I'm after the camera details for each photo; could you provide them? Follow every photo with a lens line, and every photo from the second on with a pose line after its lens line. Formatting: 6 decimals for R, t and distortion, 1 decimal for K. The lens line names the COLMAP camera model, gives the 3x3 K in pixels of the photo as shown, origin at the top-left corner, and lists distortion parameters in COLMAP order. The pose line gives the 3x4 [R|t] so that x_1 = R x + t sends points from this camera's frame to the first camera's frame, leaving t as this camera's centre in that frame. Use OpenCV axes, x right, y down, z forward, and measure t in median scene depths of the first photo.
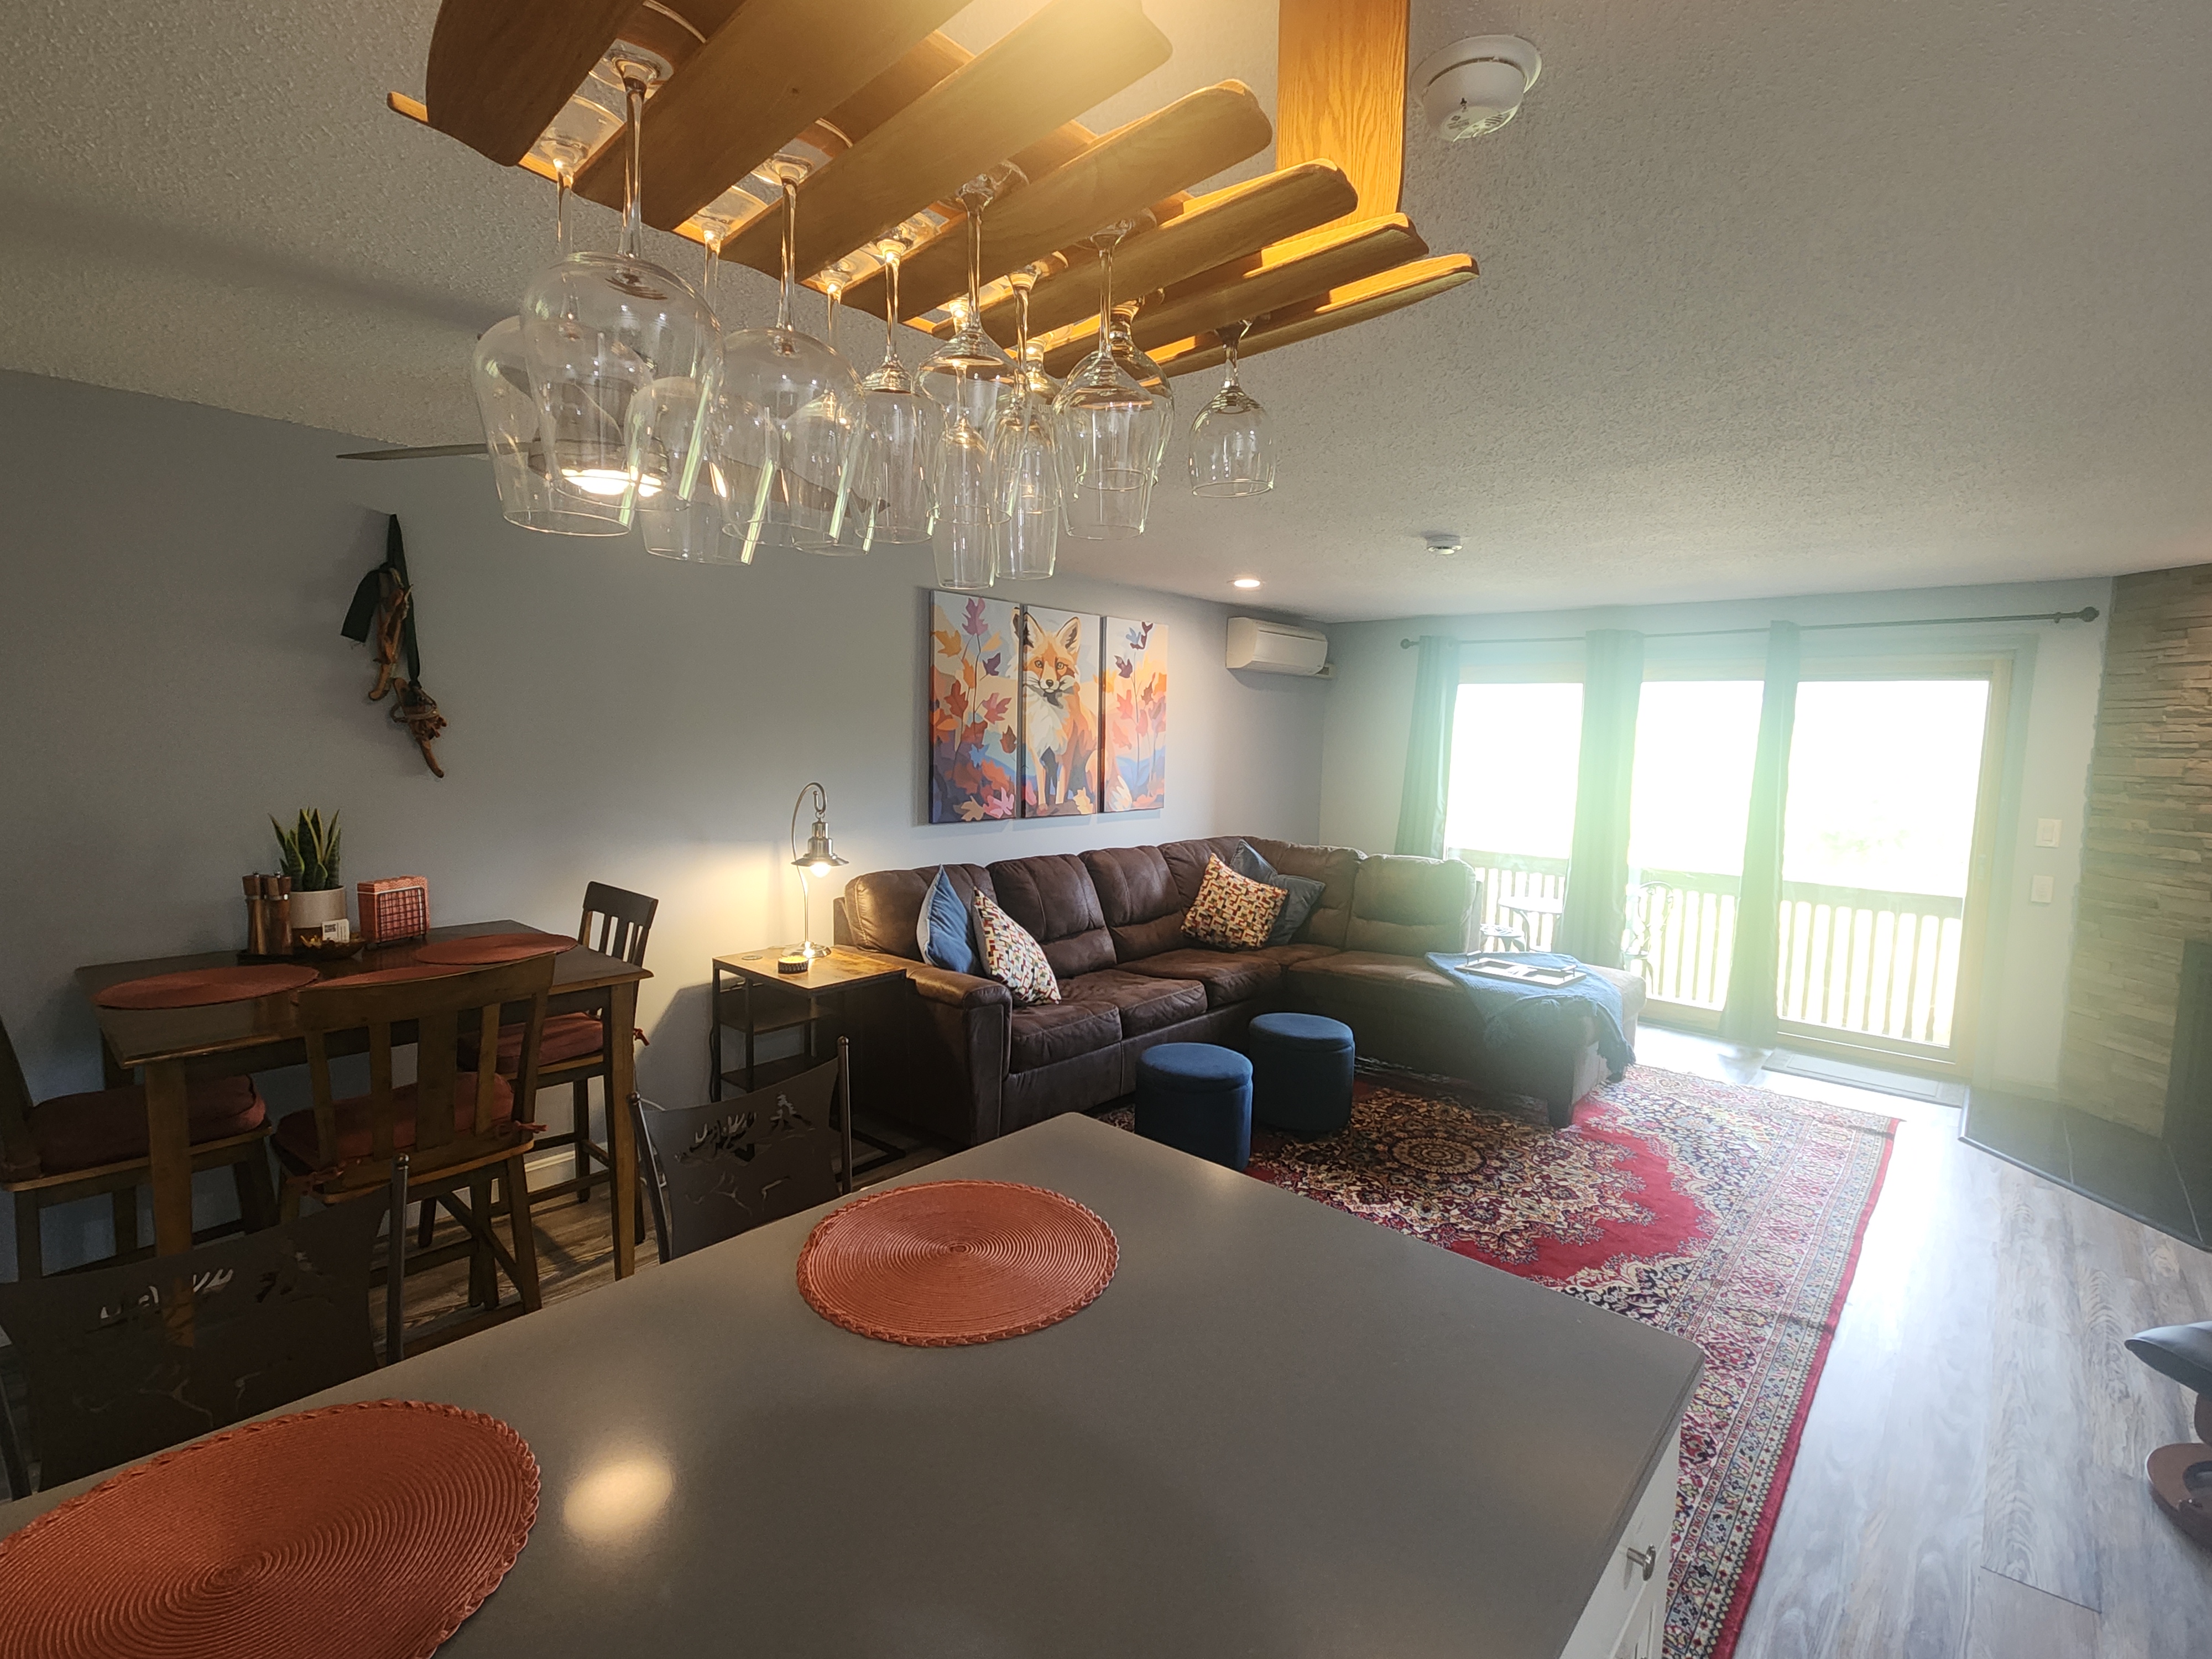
lens RADIAL K [[1037.0, 0, 1136.0], [0, 1037.0, 823.5], [0, 0, 1]] dist [0.001201, -0.000018]
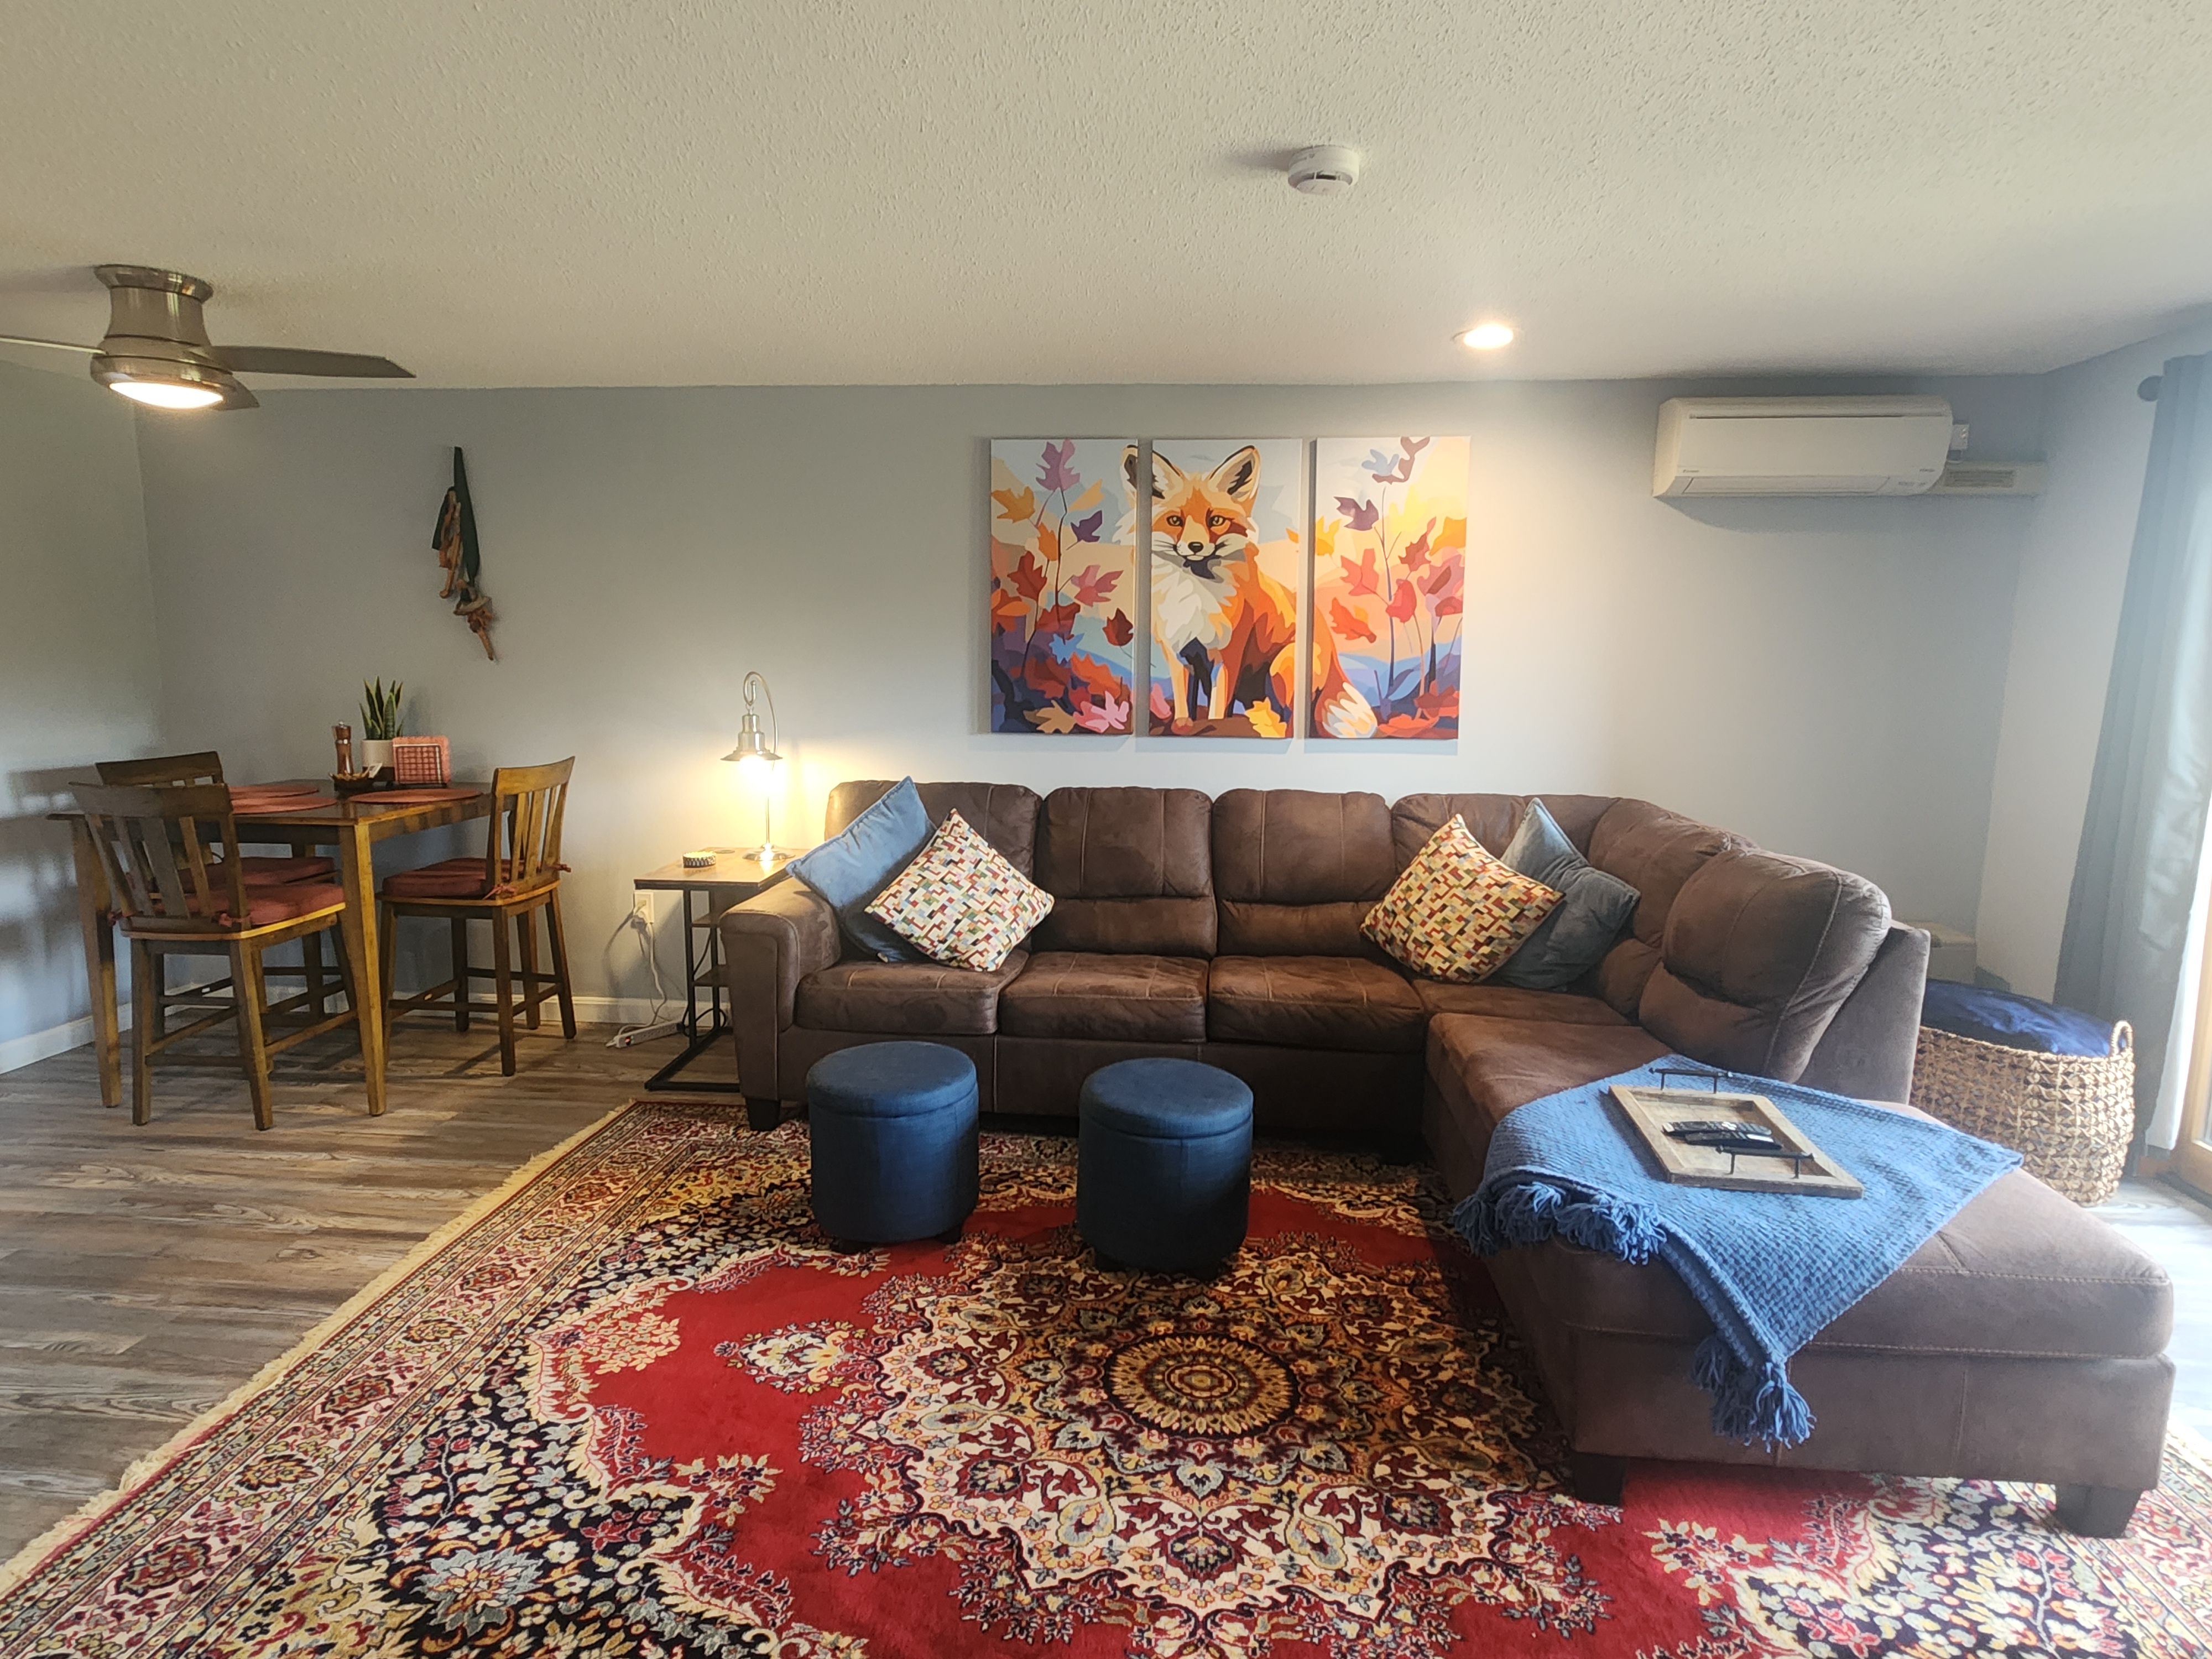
lens RADIAL K [[1227.9, 0, 1129.7], [0, 1227.9, 826.8], [0, 0, 1]] dist [0.000918, -0.000298]
pose [[0.575045, 0.096811, -0.812374, 0.616364], [-0.068046, 0.995193, 0.070430, -0.001104], [0.815287, 0.014779, 0.578868, 0.500759]]
